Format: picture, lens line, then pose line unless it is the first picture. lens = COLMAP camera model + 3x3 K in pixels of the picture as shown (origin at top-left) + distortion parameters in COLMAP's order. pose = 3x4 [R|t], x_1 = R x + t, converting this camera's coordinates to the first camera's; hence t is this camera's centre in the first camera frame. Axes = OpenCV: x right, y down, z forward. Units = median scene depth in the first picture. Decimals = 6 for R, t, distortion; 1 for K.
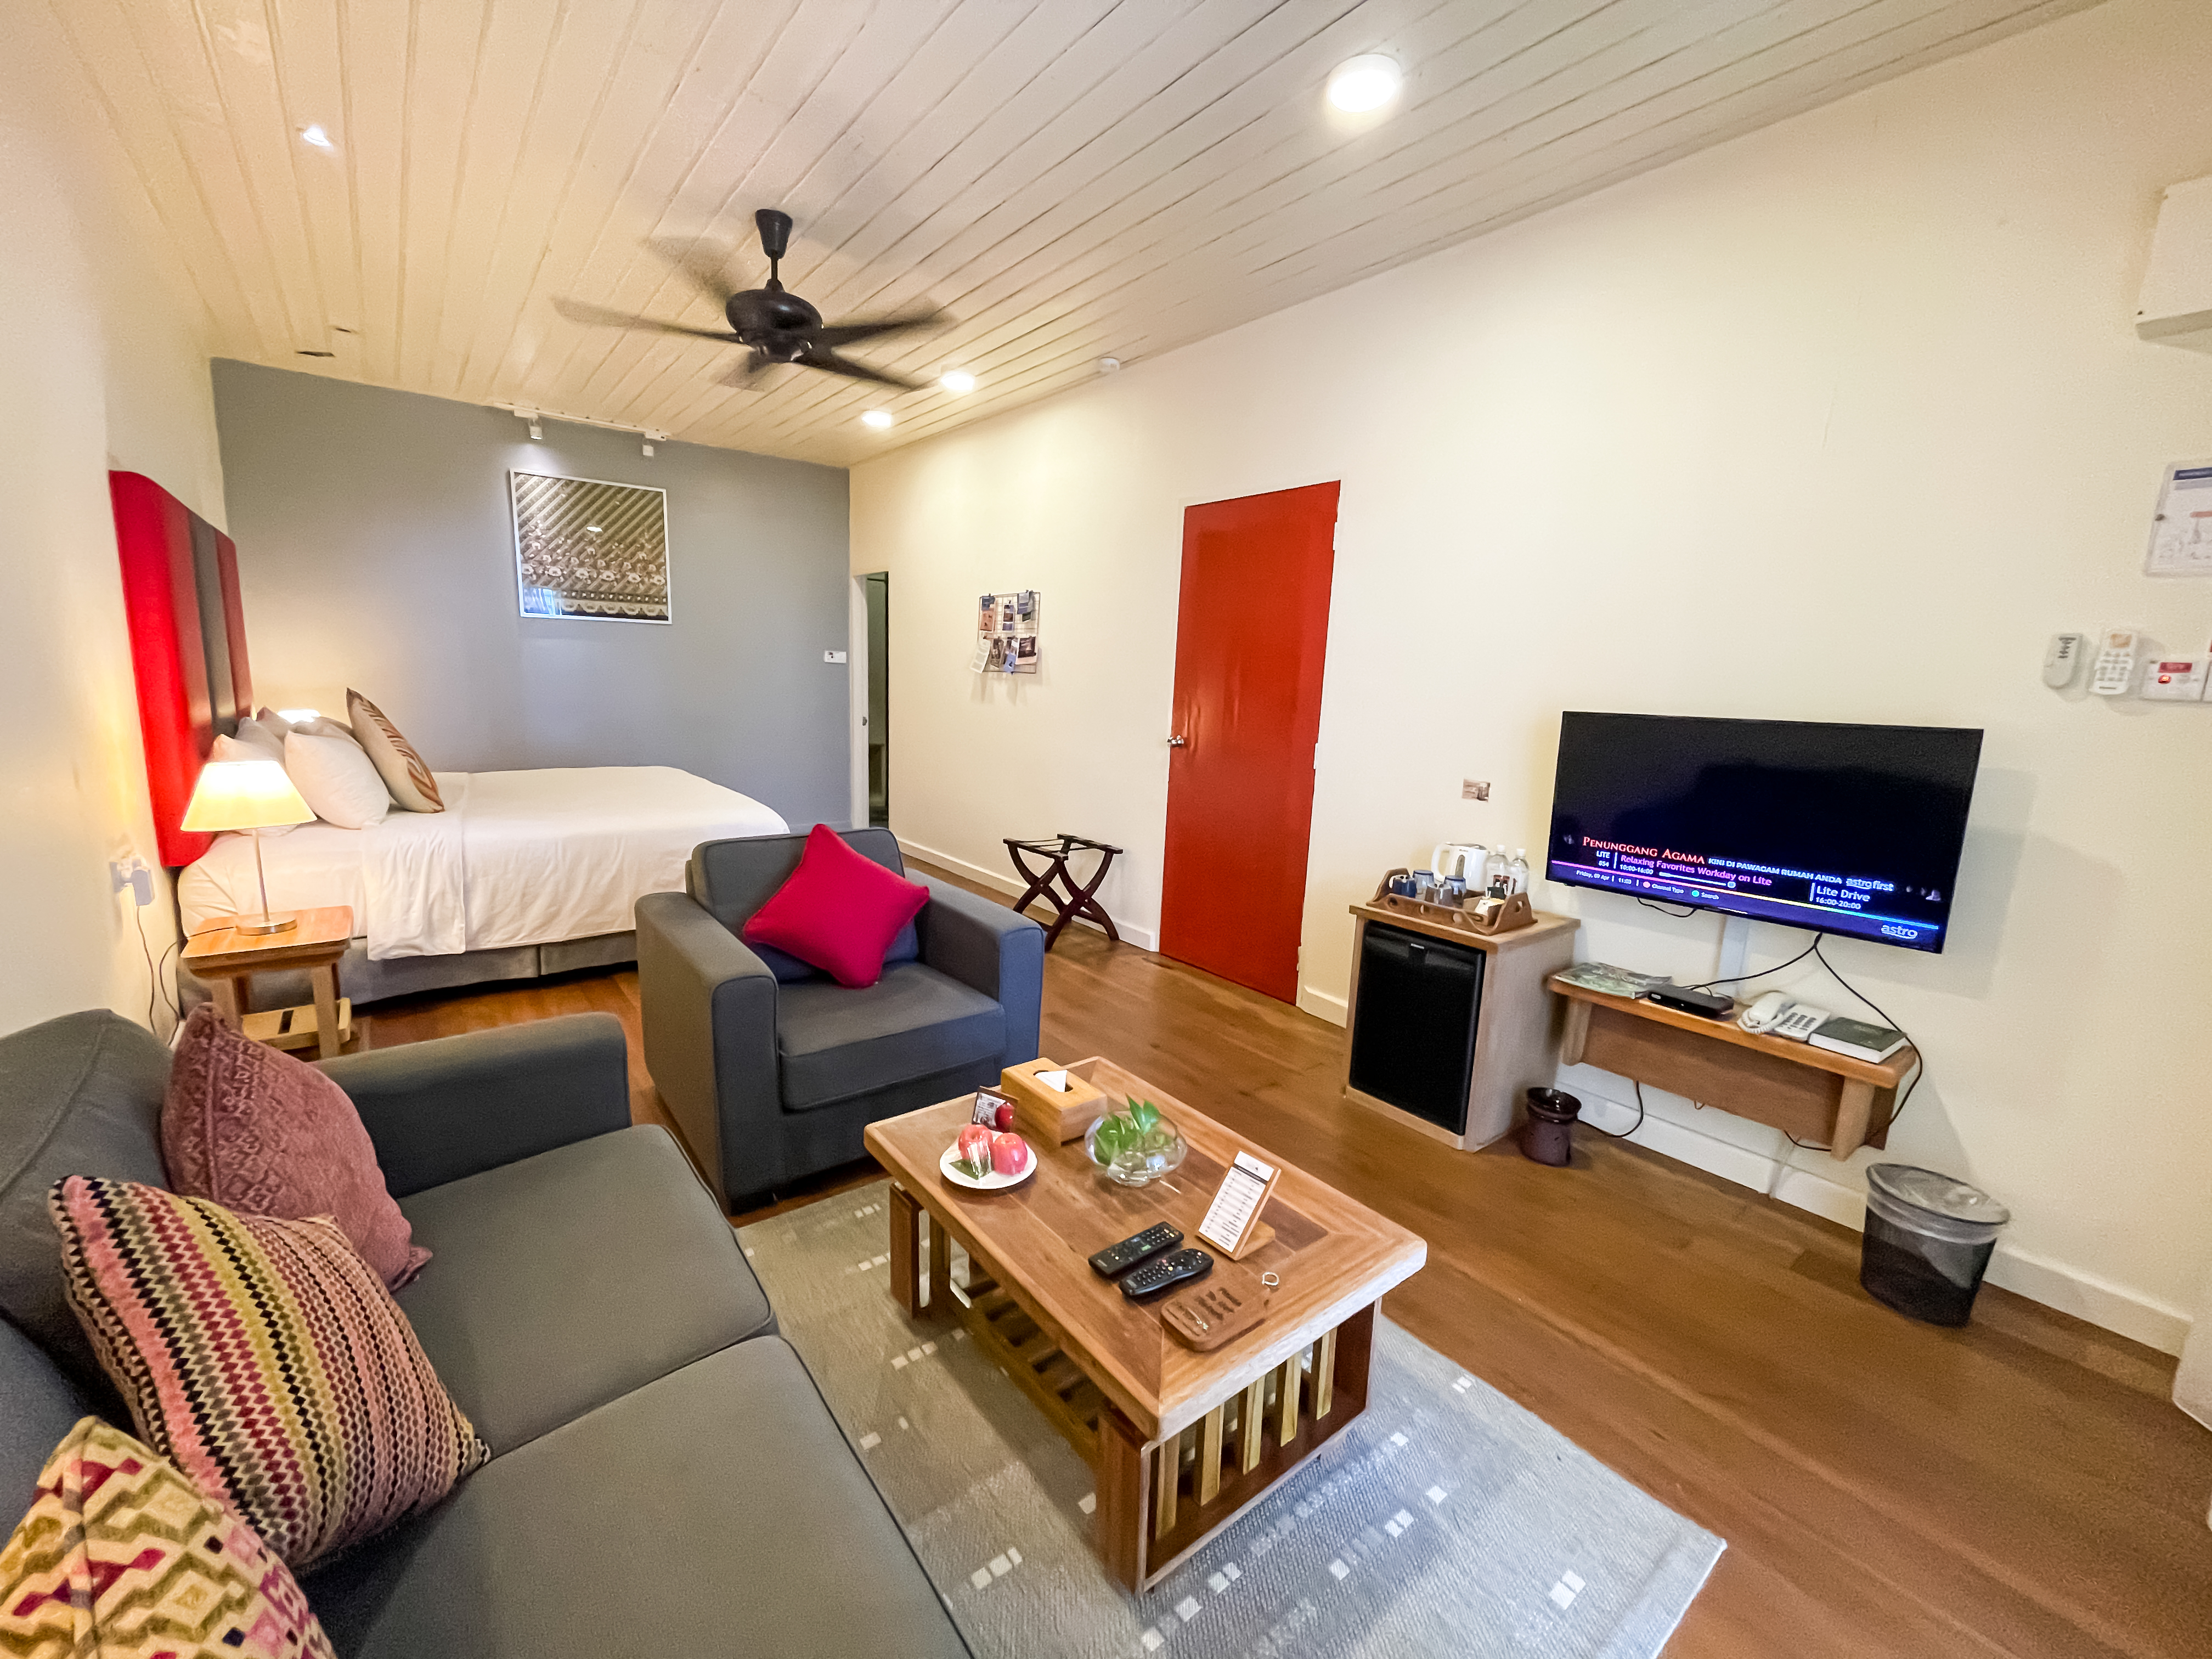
lens RADIAL K [[893.7, 0, 1100.2], [0, 893.7, 827.8], [0, 0, 1]] dist [-0.003012, -0.000058]
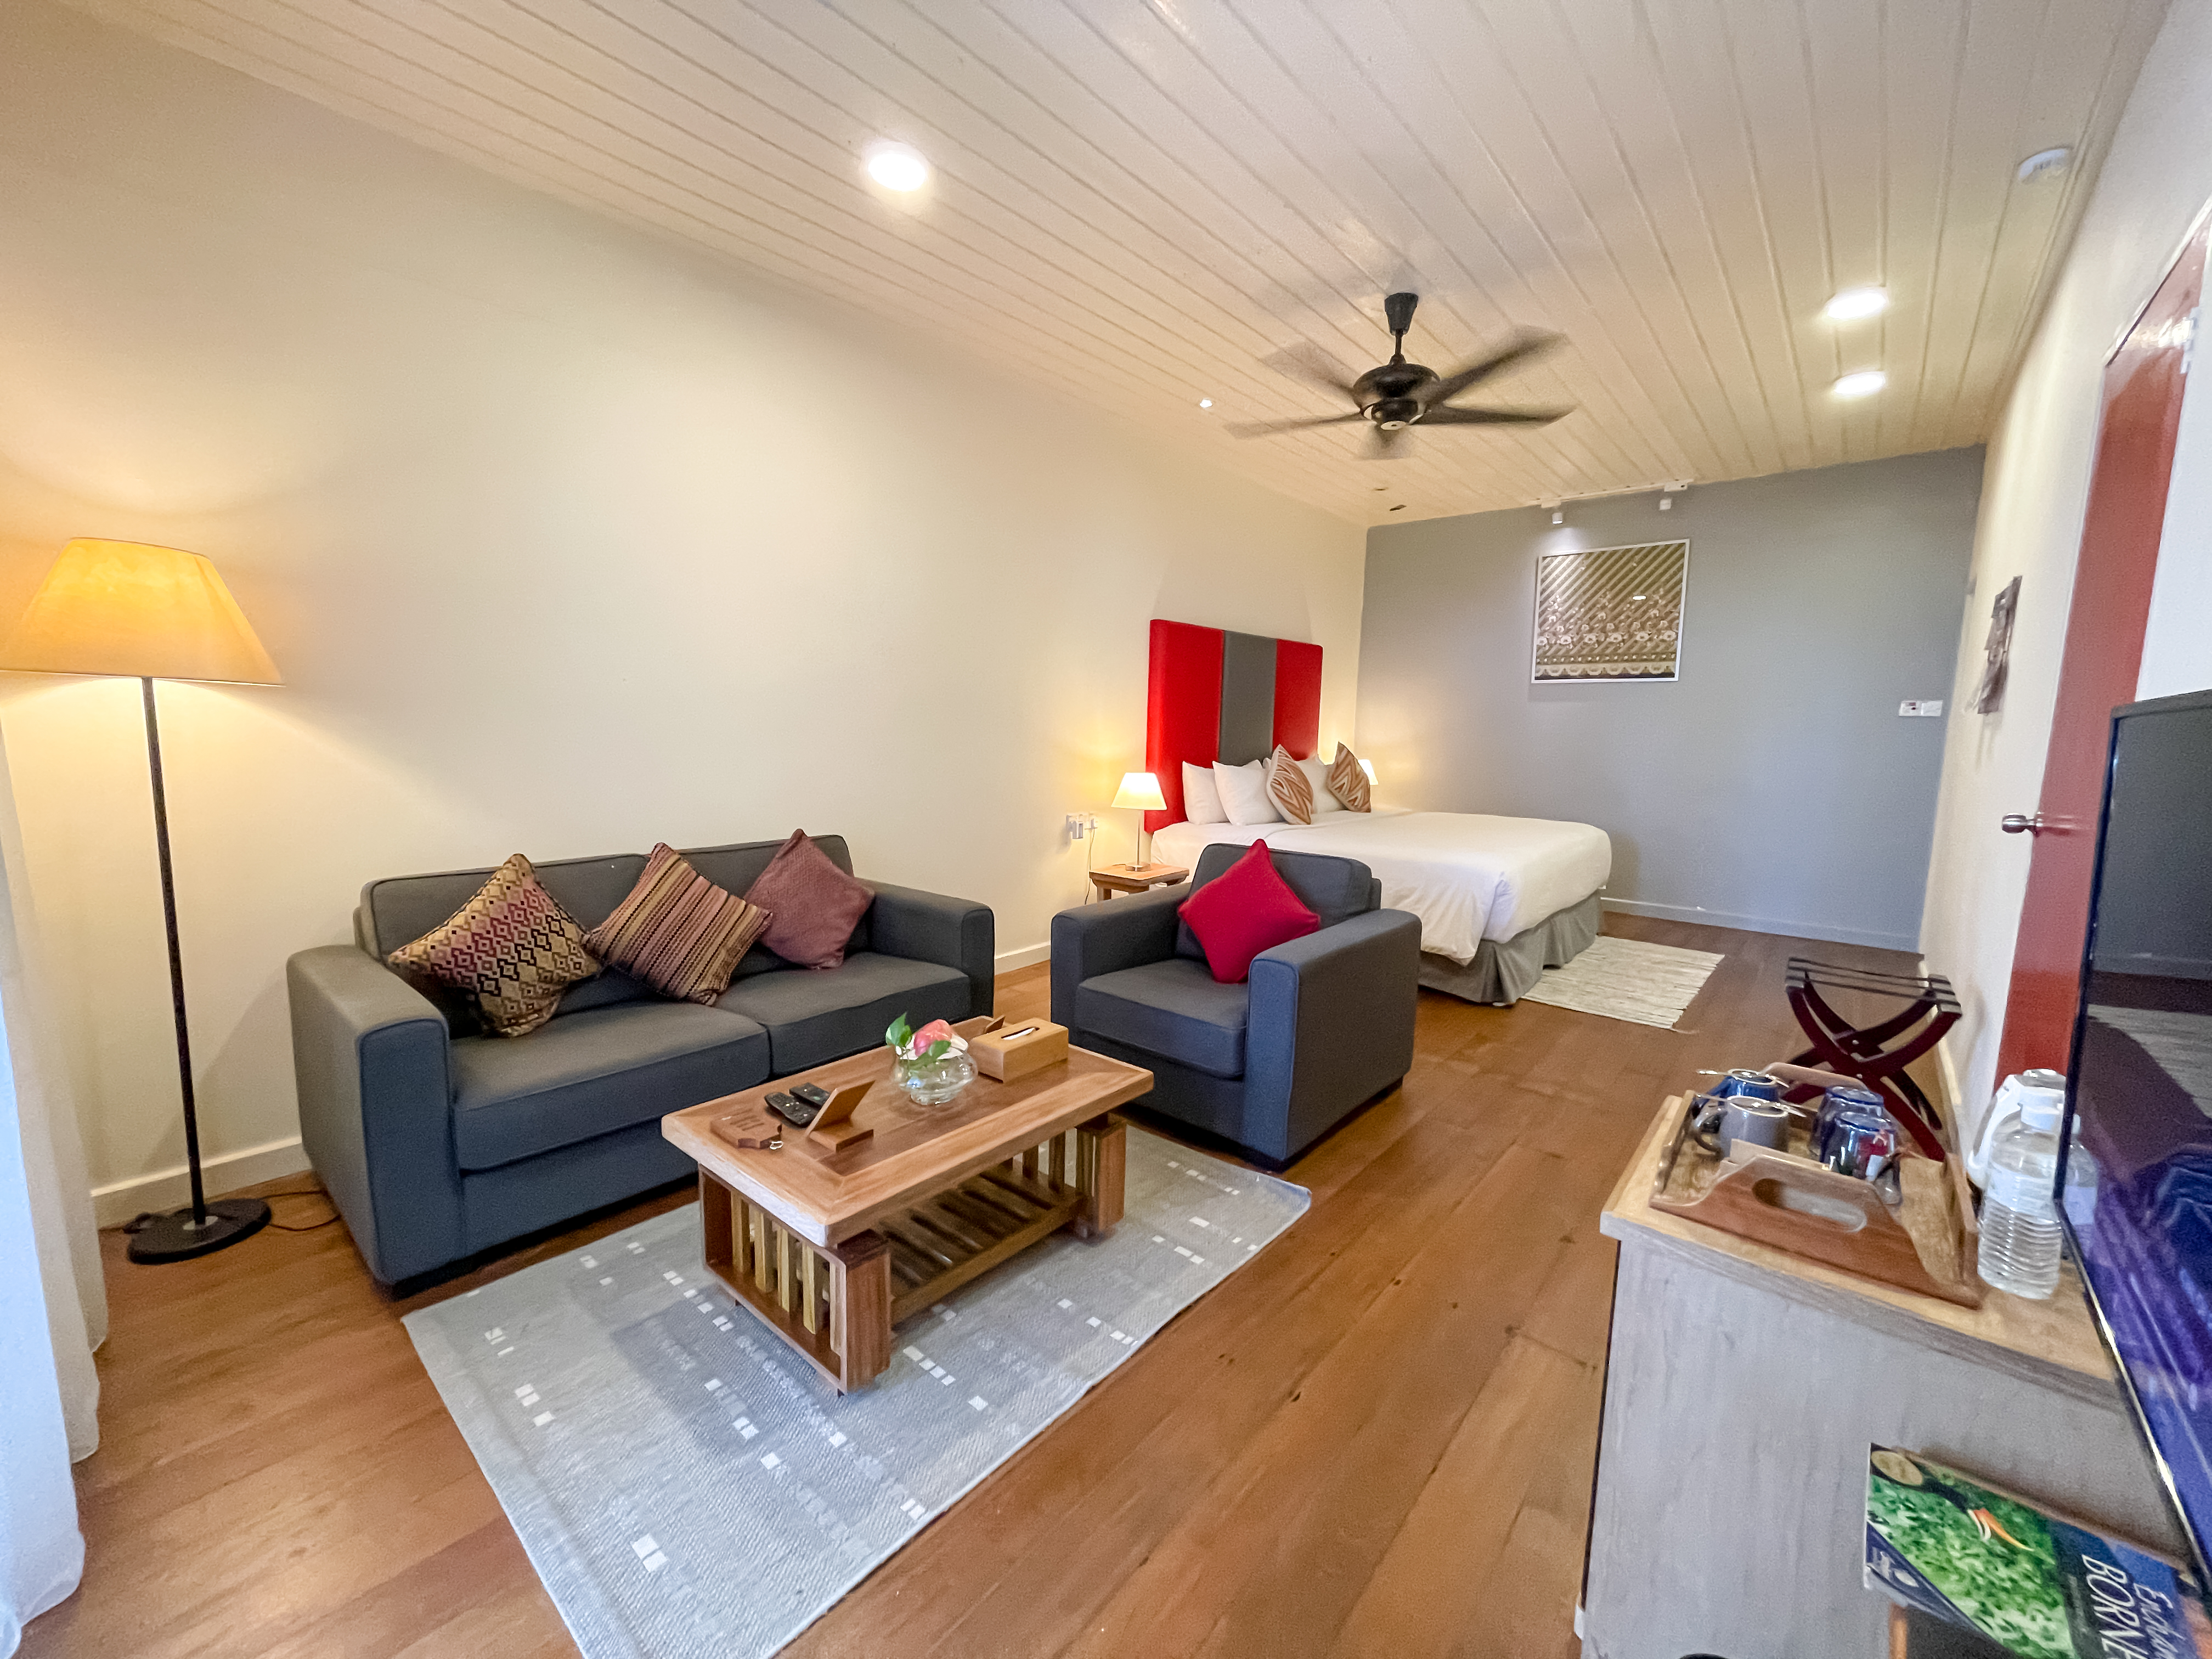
lens RADIAL K [[893.7, 0, 1099.6], [0, 893.7, 829.0], [0, 0, 1]] dist [-0.003012, -0.000058]
pose [[0.188021, 0.085797, -0.978411, 0.360439], [-0.172904, 0.983511, 0.053017, -0.021556], [0.966826, 0.159203, 0.199755, 0.272308]]
